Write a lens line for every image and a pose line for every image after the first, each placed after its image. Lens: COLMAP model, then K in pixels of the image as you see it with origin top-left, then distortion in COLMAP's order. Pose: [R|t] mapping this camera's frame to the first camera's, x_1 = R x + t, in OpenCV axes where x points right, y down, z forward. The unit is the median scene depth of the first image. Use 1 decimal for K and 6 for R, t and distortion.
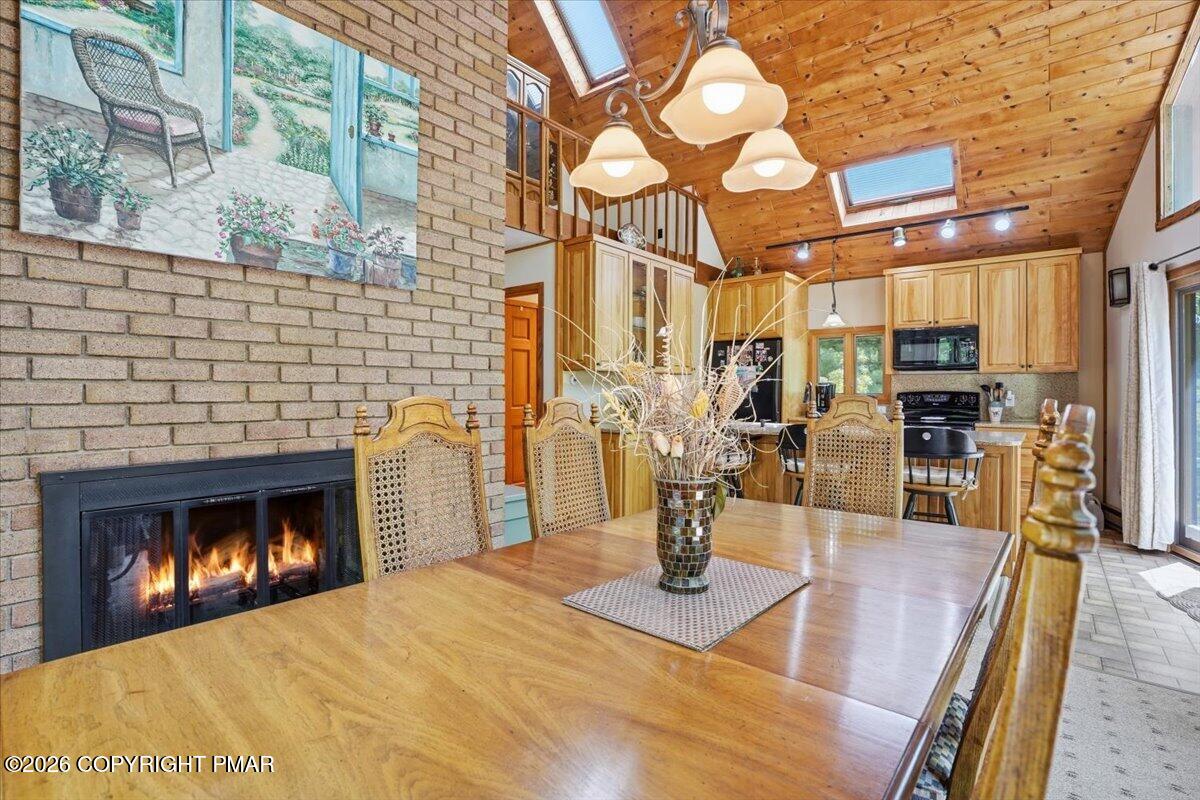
lens RADIAL K [[556.8, 0, 599.4], [0, 556.8, 393.6], [0, 0, 1]] dist [-0.072235, 0.029044]
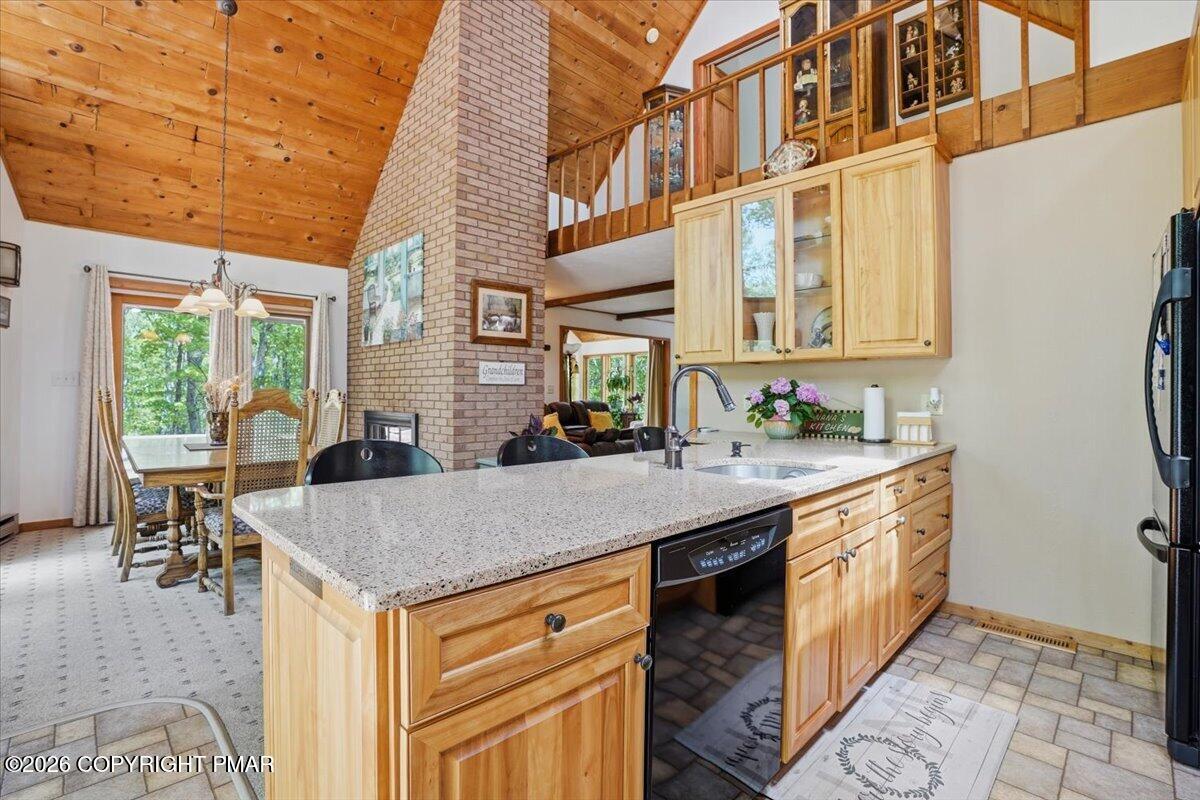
lens RADIAL K [[560.0, 0, 593.5], [0, 560.0, 394.7], [0, 0, 1]] dist [-0.072883, 0.028483]
pose [[-0.099308, 0.001462, -0.995056, 1.666212], [-0.010543, 0.999941, 0.002521, 0.008190], [0.995001, 0.010741, -0.099287, 1.871769]]
